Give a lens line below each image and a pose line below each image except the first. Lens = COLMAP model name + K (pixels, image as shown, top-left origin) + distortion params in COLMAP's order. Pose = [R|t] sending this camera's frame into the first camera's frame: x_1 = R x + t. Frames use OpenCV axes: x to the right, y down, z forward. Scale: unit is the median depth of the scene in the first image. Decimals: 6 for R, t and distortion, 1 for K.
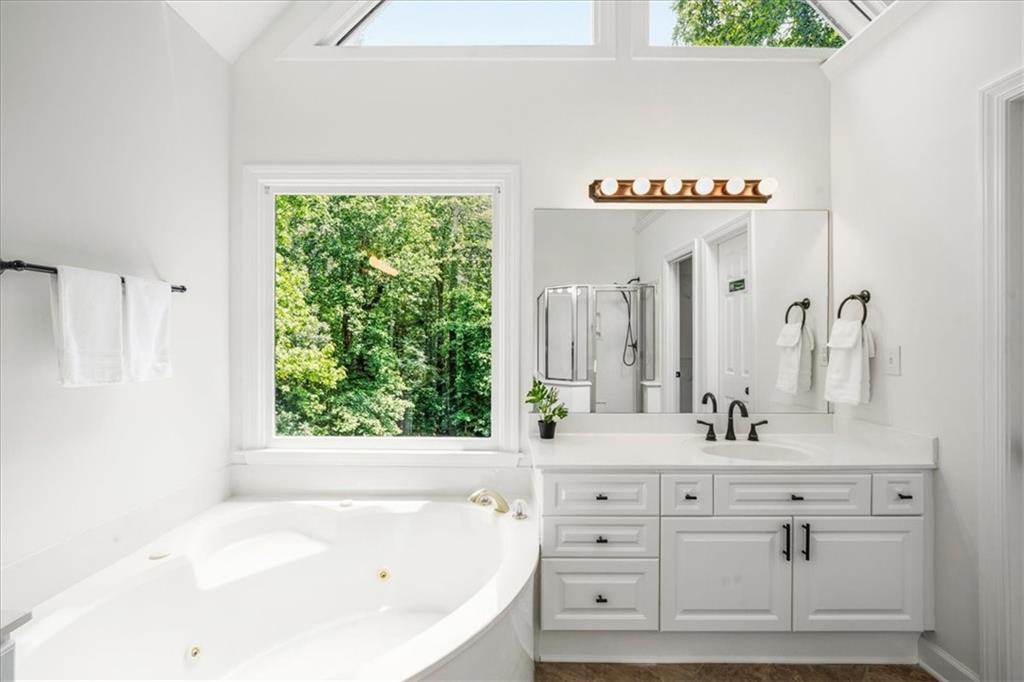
lens RADIAL K [[454.1, 0, 505.9], [0, 454.1, 340.4], [0, 0, 1]] dist [-0.000193, 0.000038]
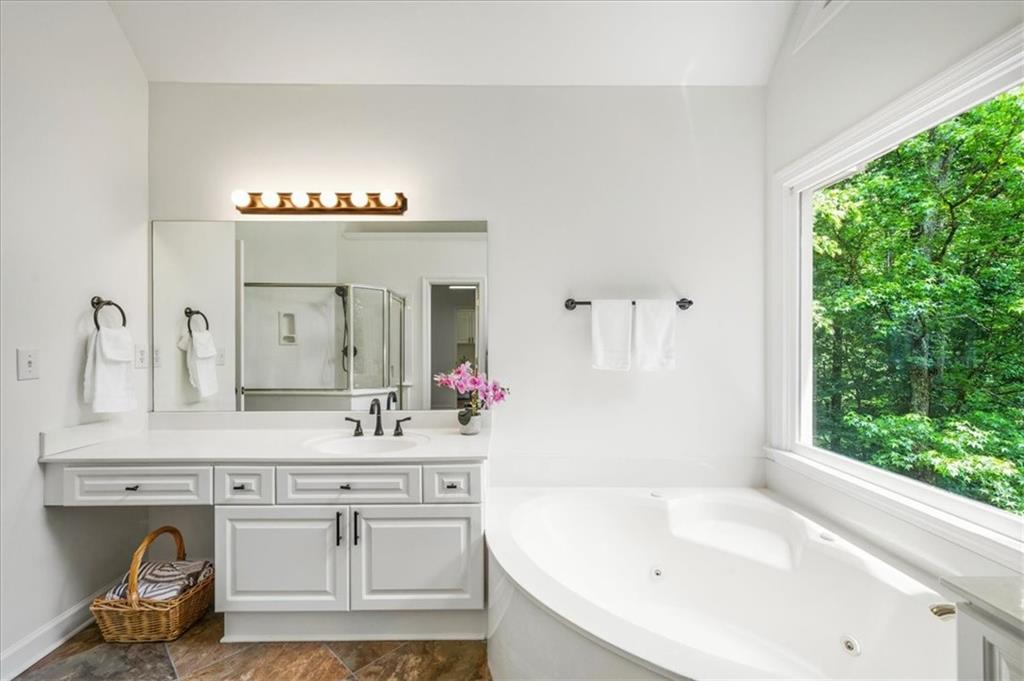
lens RADIAL K [[454.1, 0, 505.9], [0, 454.1, 339.9], [0, 0, 1]] dist [-0.000193, 0.000038]
pose [[0.017641, 0.000877, -0.999844, 0.570729], [-0.003361, 0.999994, 0.000818, -0.006172], [0.999839, 0.003347, 0.017644, 0.456480]]
